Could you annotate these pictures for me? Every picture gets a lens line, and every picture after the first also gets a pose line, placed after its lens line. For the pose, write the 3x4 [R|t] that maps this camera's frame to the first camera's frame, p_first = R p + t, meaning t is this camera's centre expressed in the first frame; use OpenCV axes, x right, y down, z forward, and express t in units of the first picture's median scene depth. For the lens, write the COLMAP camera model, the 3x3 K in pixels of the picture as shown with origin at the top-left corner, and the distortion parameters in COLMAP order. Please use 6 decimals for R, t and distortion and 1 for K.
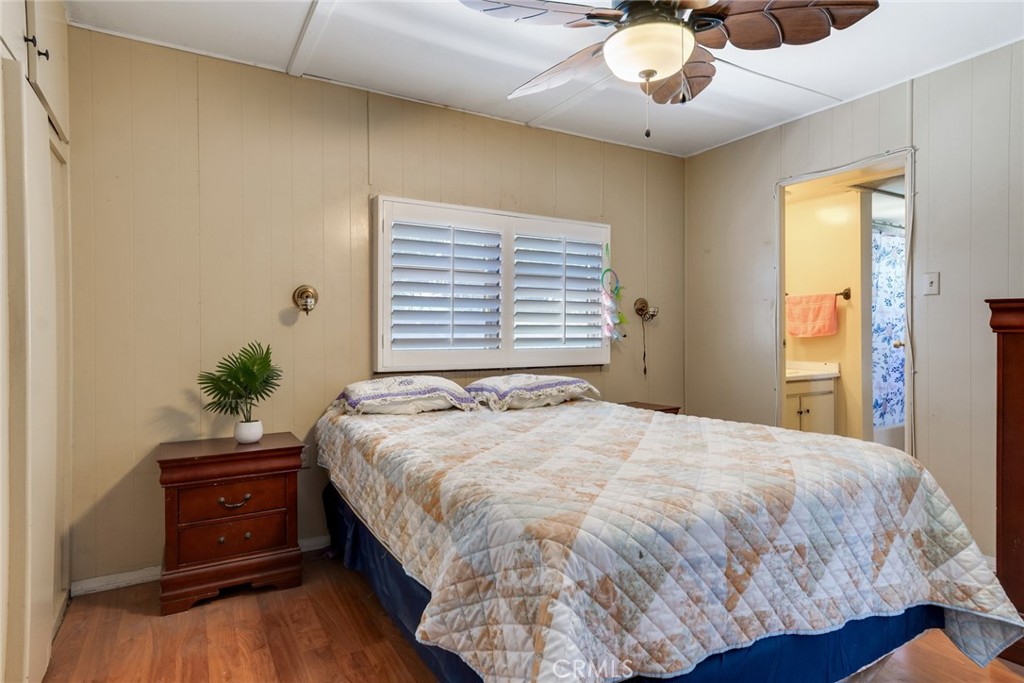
lens RADIAL K [[556.3, 0, 503.7], [0, 556.3, 330.2], [0, 0, 1]] dist [0.000337, -0.000615]
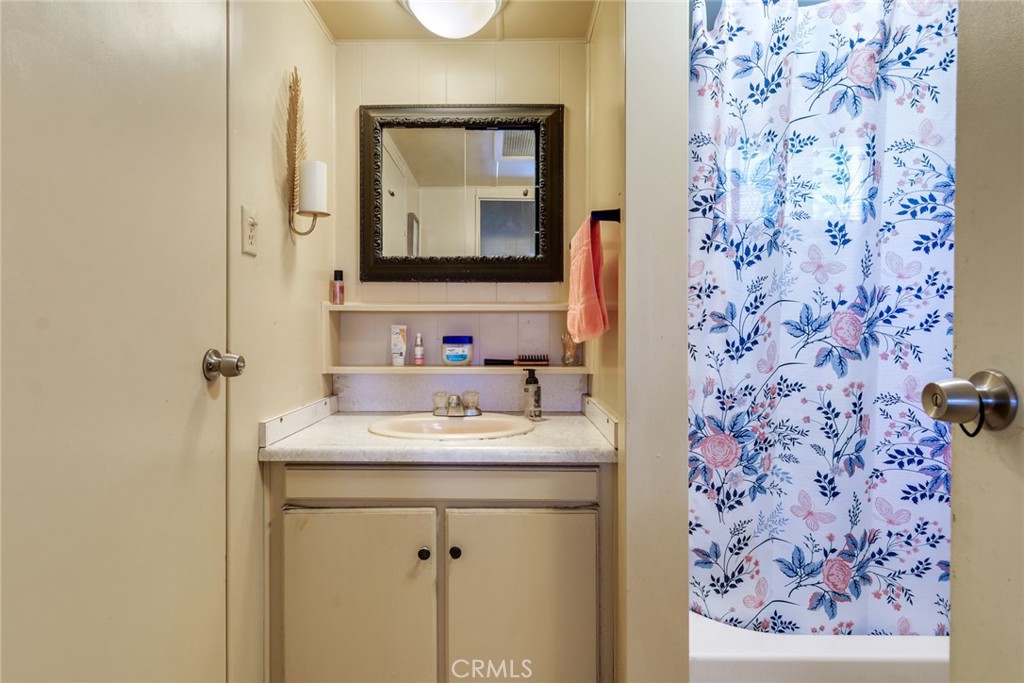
lens RADIAL K [[556.3, 0, 503.7], [0, 556.3, 330.2], [0, 0, 1]] dist [0.000337, -0.000615]
pose [[0.857093, 0.005355, -0.515135, 0.689851], [-0.003135, 0.999982, 0.005178, 0.000938], [0.515153, -0.002823, 0.857094, 0.648916]]
